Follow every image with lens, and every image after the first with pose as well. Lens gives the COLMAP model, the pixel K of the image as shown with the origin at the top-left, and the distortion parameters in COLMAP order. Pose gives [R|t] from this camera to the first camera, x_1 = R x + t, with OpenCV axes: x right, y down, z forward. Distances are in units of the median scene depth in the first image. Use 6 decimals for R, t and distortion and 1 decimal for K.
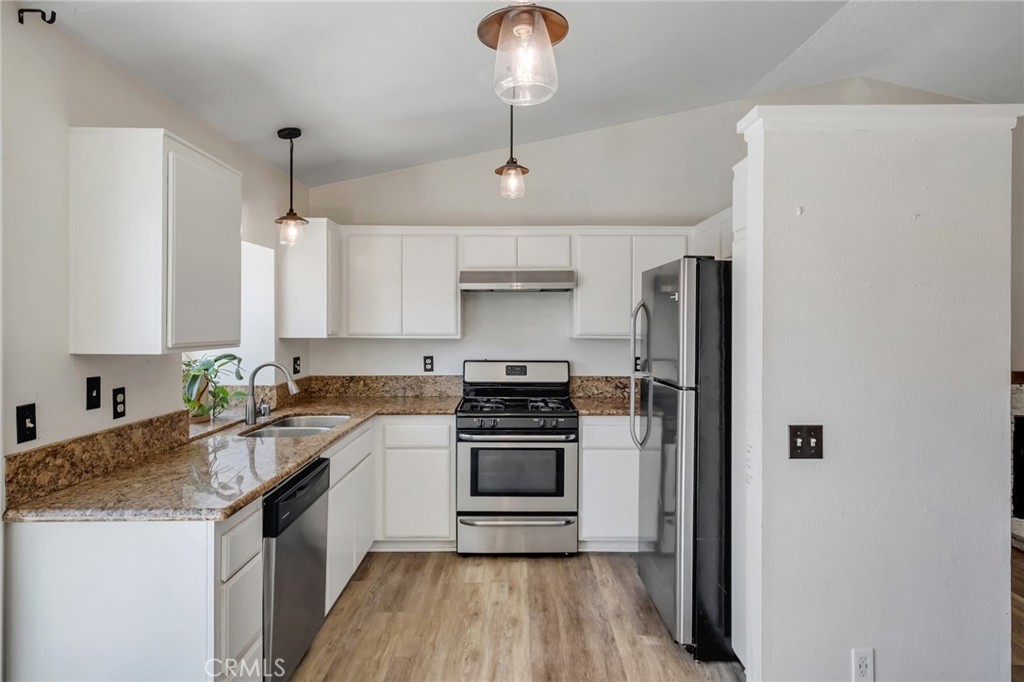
lens RADIAL K [[582.7, 0, 512.9], [0, 582.7, 324.1], [0, 0, 1]] dist [-0.000924, -0.000969]
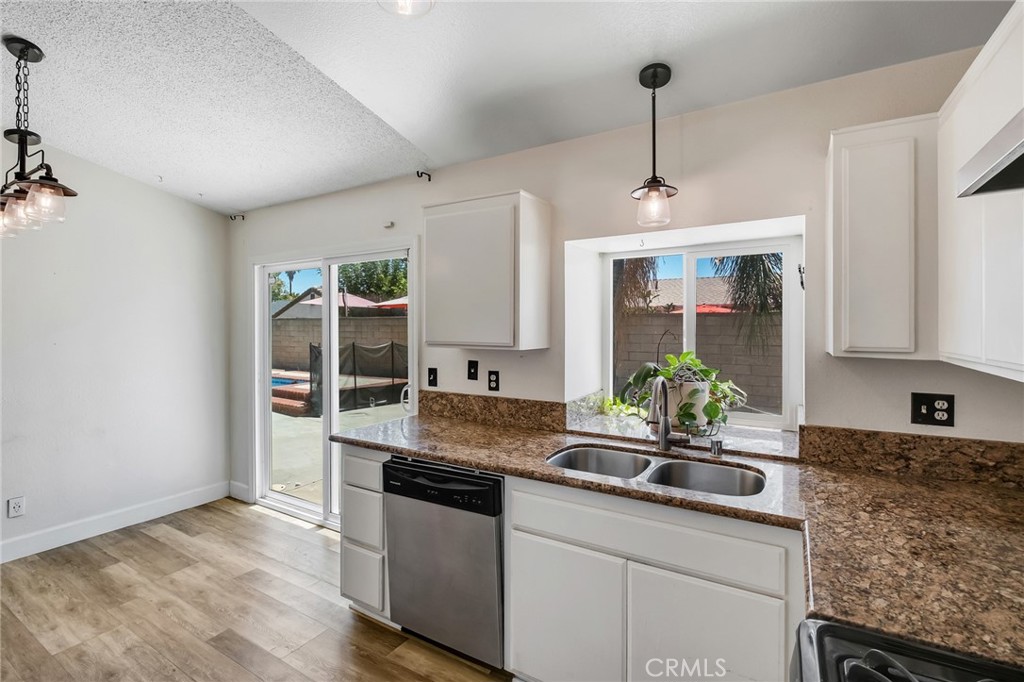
lens RADIAL K [[463.0, 0, 513.8], [0, 463.0, 324.9], [0, 0, 1]] dist [0.000581, -0.000044]
pose [[-0.505527, 0.005463, -0.862793, 0.342219], [0.003458, 0.999985, 0.004305, -0.014153], [0.862804, -0.000807, -0.505538, 1.733534]]
